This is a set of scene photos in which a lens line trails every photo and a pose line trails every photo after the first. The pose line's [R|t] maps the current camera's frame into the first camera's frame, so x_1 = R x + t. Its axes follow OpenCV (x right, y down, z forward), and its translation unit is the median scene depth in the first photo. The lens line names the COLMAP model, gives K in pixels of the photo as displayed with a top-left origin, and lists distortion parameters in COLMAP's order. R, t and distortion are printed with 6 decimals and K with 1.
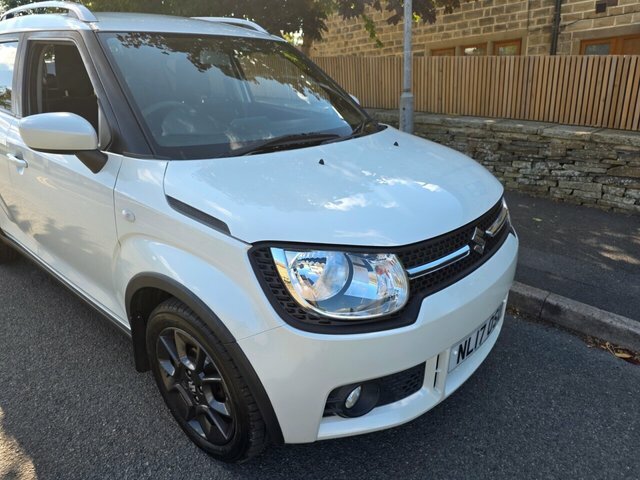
lens RADIAL K [[459.4, 0, 322.1], [0, 459.4, 246.4], [0, 0, 1]] dist [0.044094, -0.024467]
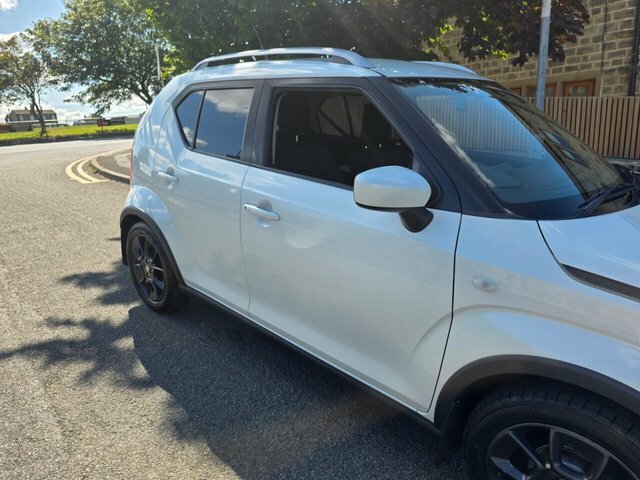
lens RADIAL K [[459.4, 0, 324.1], [0, 459.4, 230.4], [0, 0, 1]] dist [0.044094, -0.024467]
pose [[0.999293, 0.008522, -0.036611, -0.536642], [-0.012338, 0.994361, -0.105332, -0.057265], [0.035507, 0.105709, 0.993763, 0.108214]]
